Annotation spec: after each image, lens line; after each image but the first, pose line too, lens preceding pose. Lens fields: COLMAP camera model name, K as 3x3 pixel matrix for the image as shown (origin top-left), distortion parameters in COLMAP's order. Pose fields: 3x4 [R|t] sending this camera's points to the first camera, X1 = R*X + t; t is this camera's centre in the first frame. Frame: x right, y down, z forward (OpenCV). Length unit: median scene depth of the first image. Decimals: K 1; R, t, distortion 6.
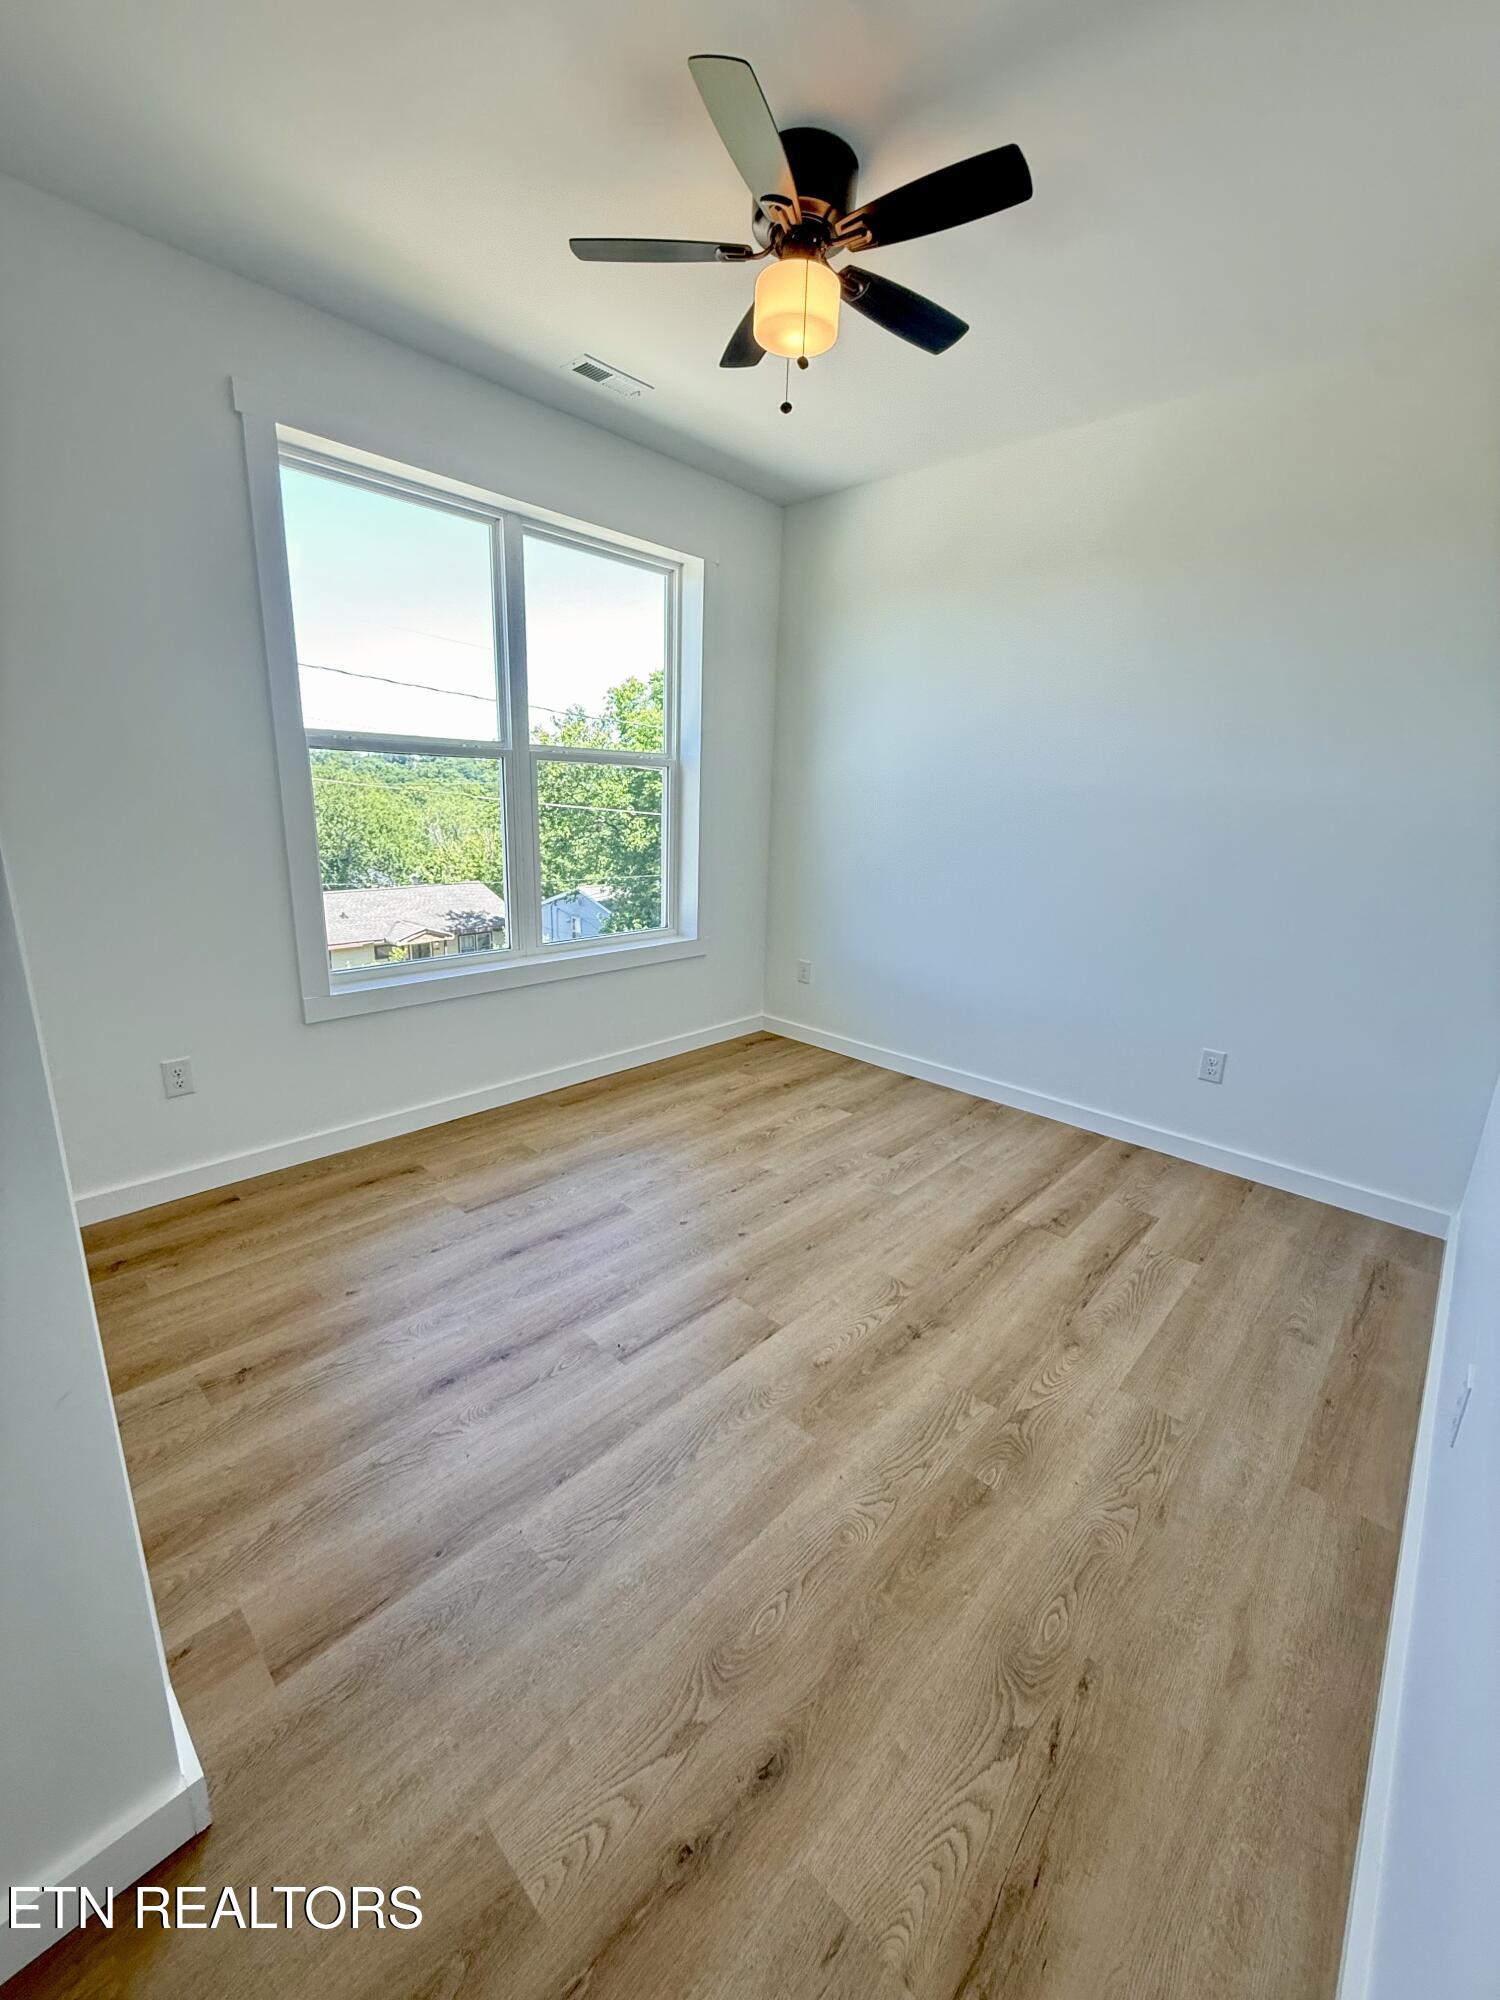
lens RADIAL K [[801.7, 0, 742.8], [0, 801.7, 992.9], [0, 0, 1]] dist [-0.000535, 0.000158]
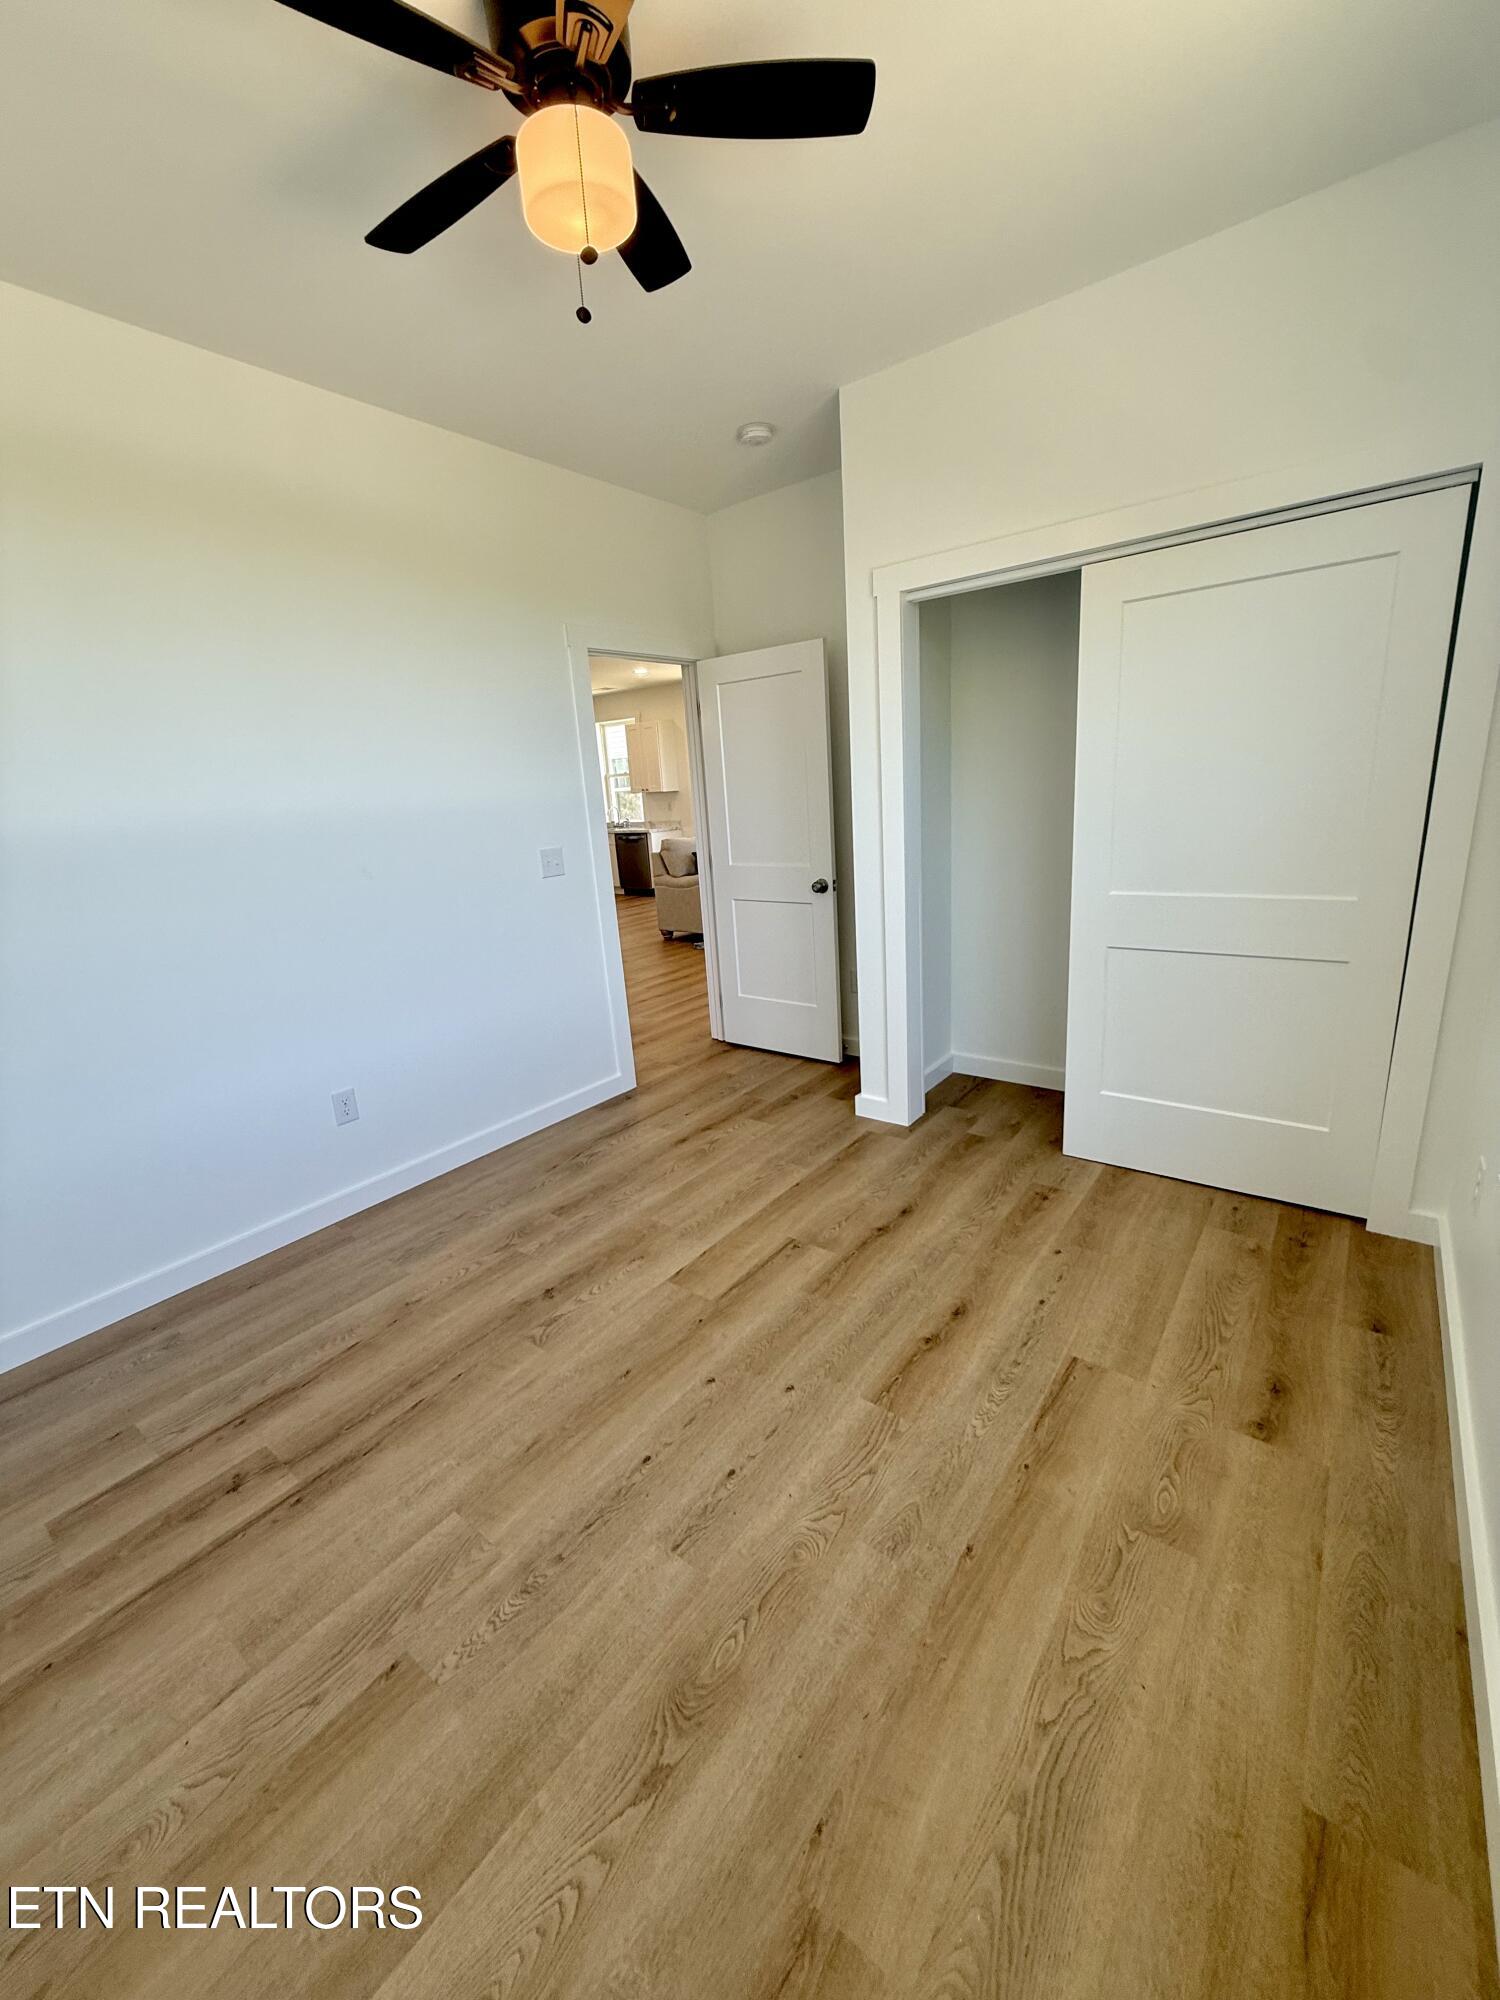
lens RADIAL K [[801.7, 0, 742.8], [0, 801.7, 992.9], [0, 0, 1]] dist [-0.000535, 0.000158]
pose [[-0.995295, 0.050073, -0.082950, 0.014614], [0.003600, 0.874632, 0.484775, -0.448656], [0.096825, 0.482195, -0.870697, 1.657033]]
